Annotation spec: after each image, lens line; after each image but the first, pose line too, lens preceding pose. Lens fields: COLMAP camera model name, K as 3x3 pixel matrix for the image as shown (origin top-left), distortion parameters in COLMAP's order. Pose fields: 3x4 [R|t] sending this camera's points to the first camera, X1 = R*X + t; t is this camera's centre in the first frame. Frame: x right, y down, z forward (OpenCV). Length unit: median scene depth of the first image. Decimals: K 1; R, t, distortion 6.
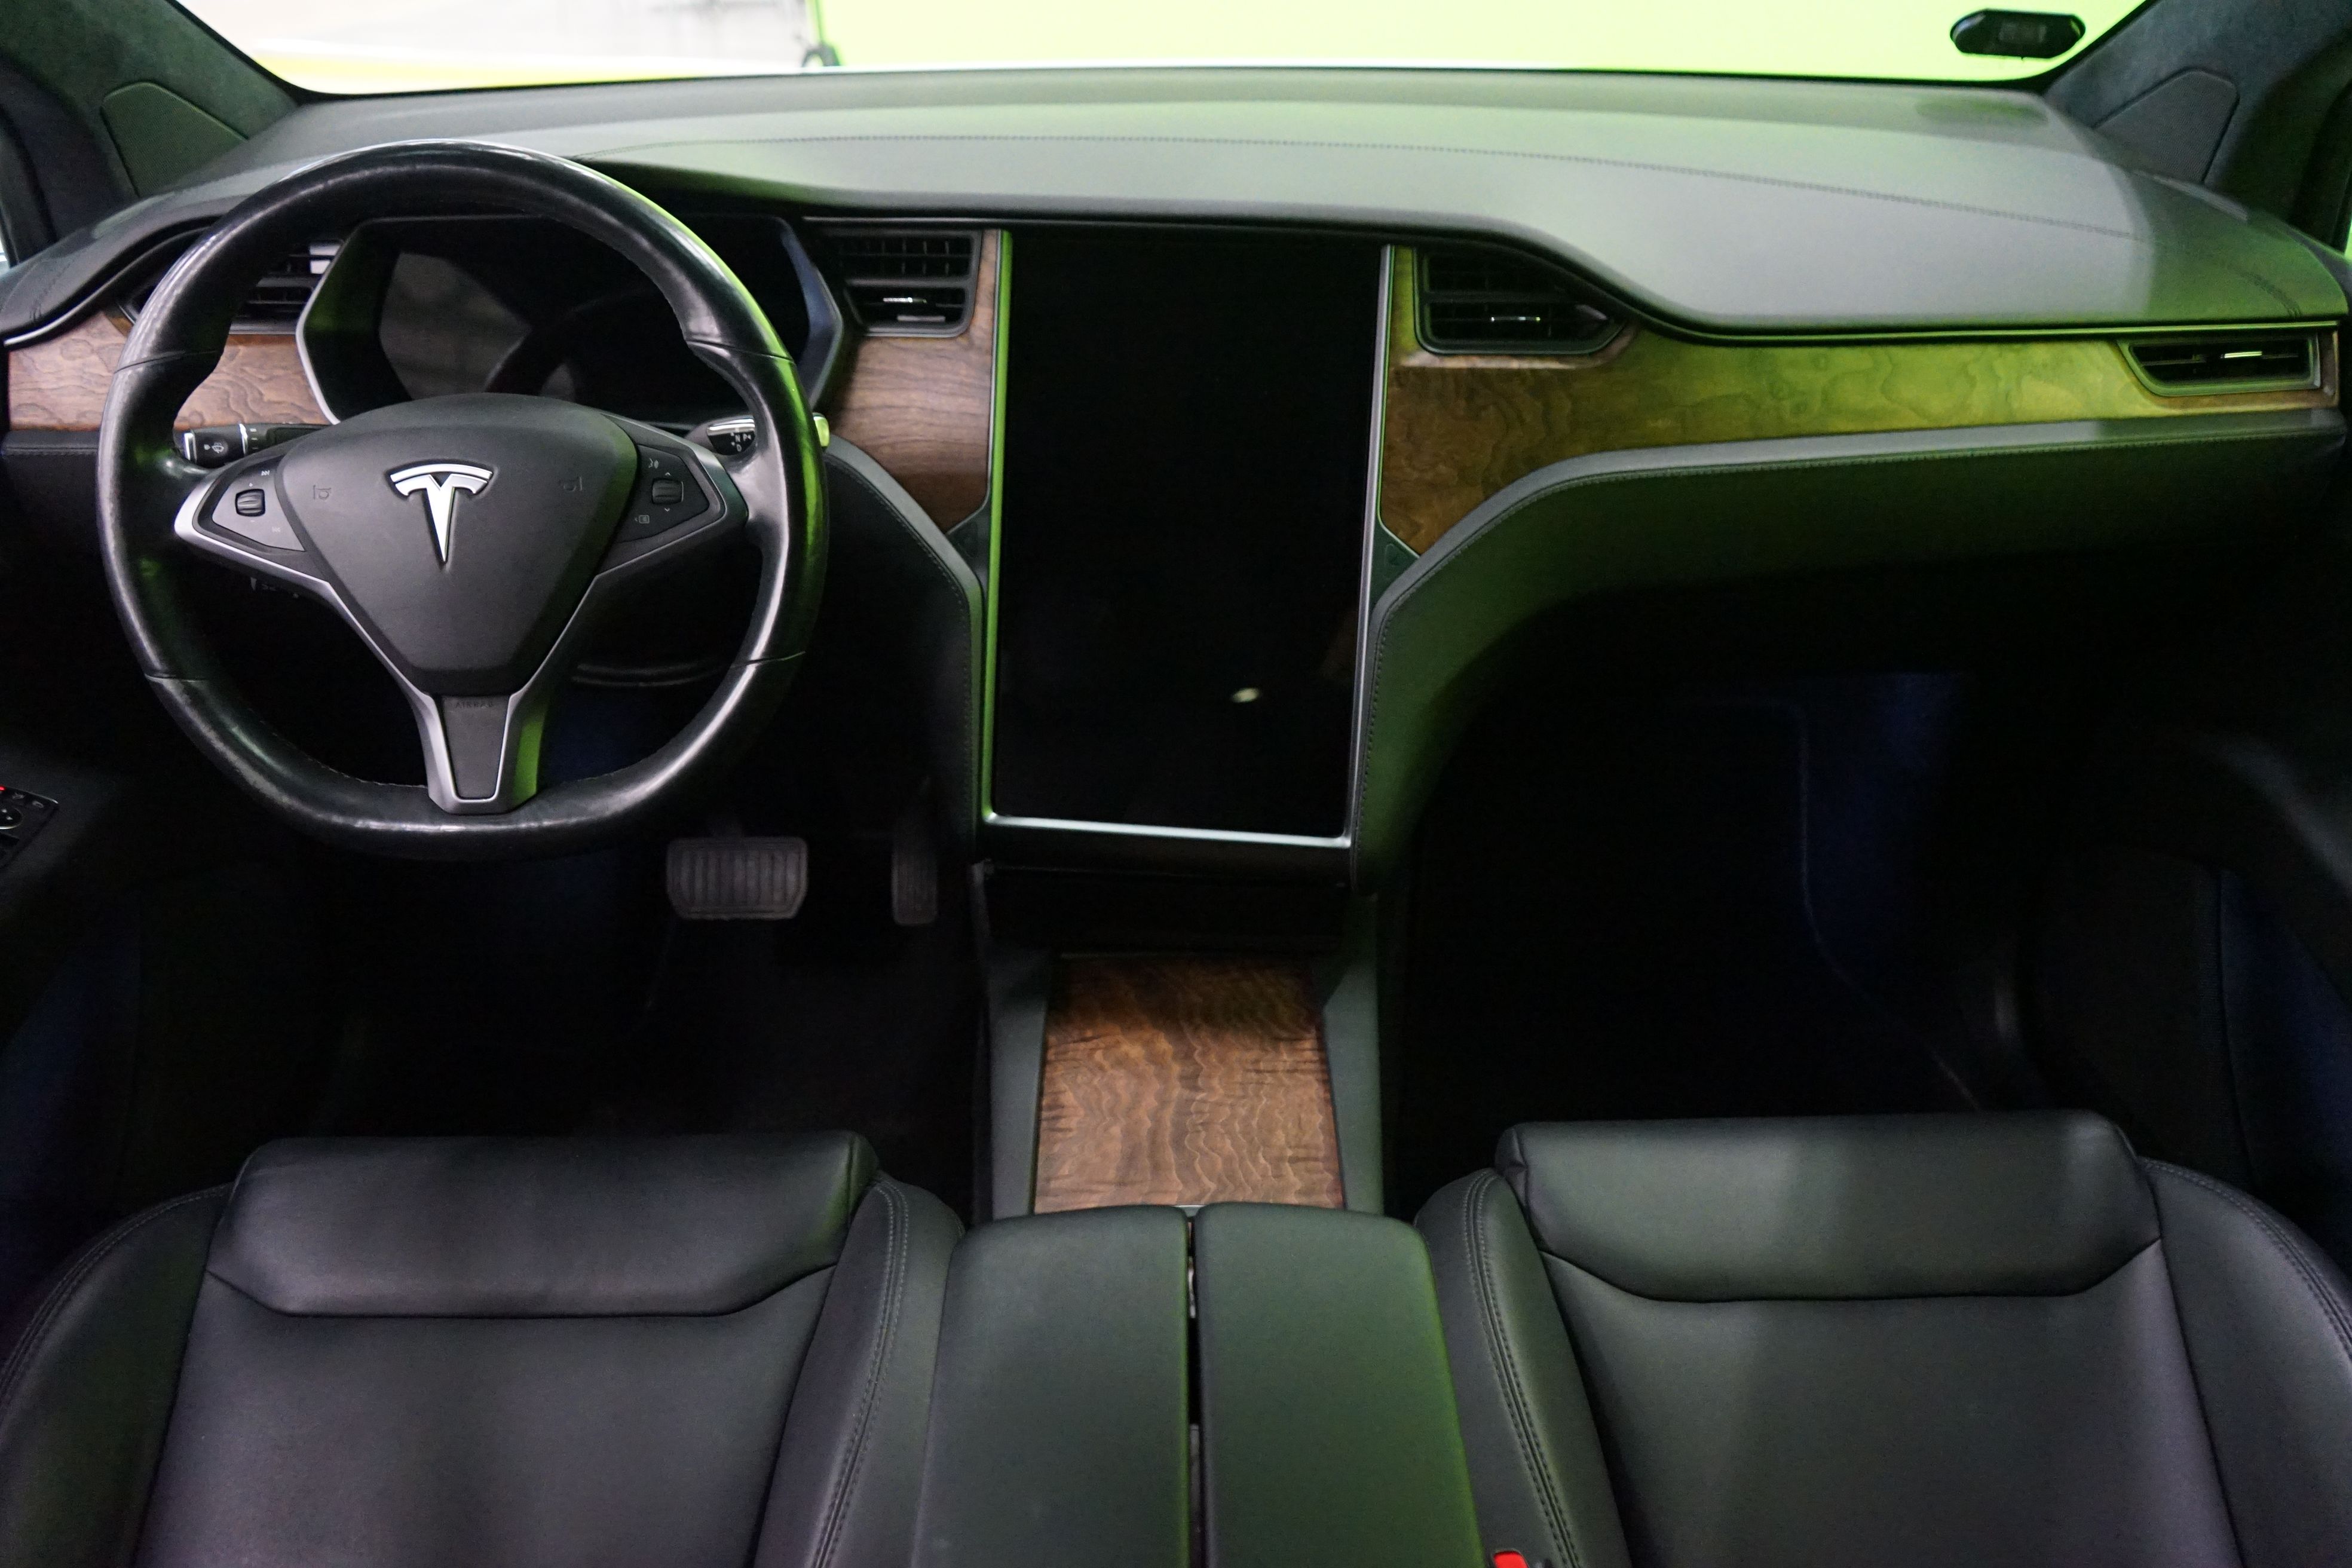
lens RADIAL K [[1936.0, 0, 1180.3], [0, 1936.0, 774.6], [0, 0, 1]] dist [-0.015054, -0.001054]
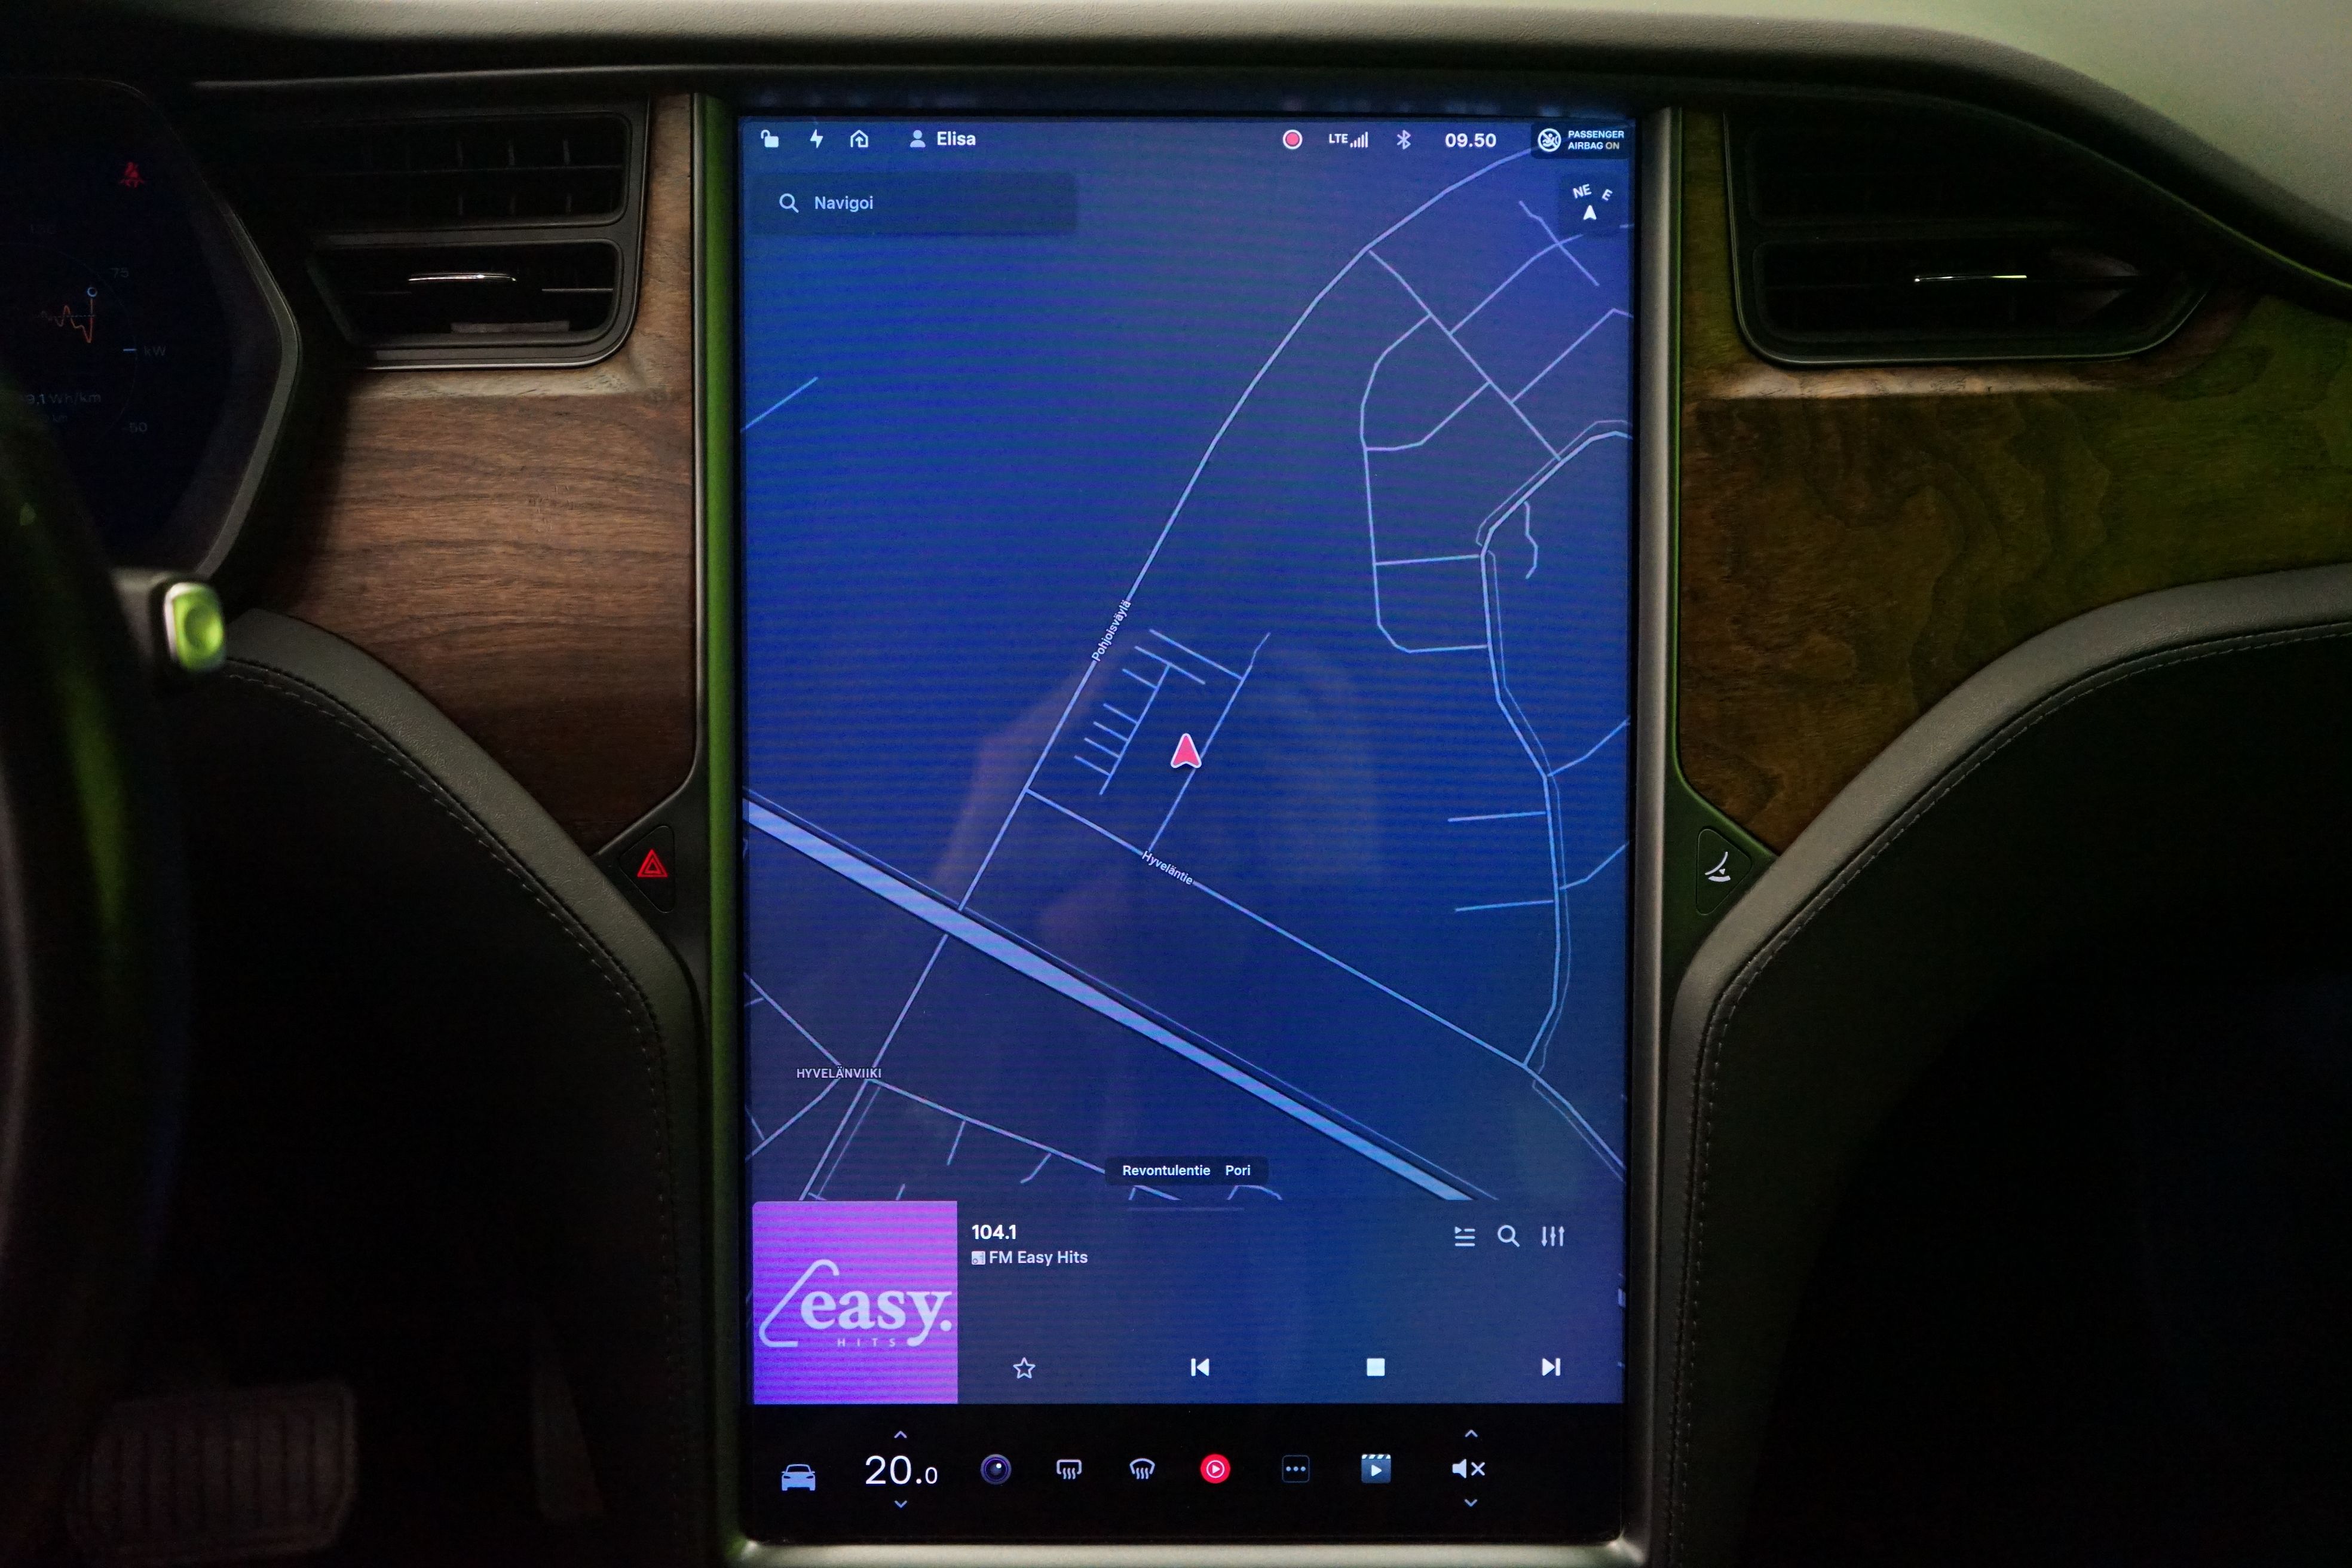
lens RADIAL K [[2165.2, 0, 1166.5], [0, 2165.2, 790.3], [0, 0, 1]] dist [-0.004763, -0.003159]
pose [[0.990758, -0.051328, 0.125559, -0.060488], [0.059808, 0.996109, -0.064730, -0.103167], [-0.121748, 0.071641, 0.989972, 0.552933]]
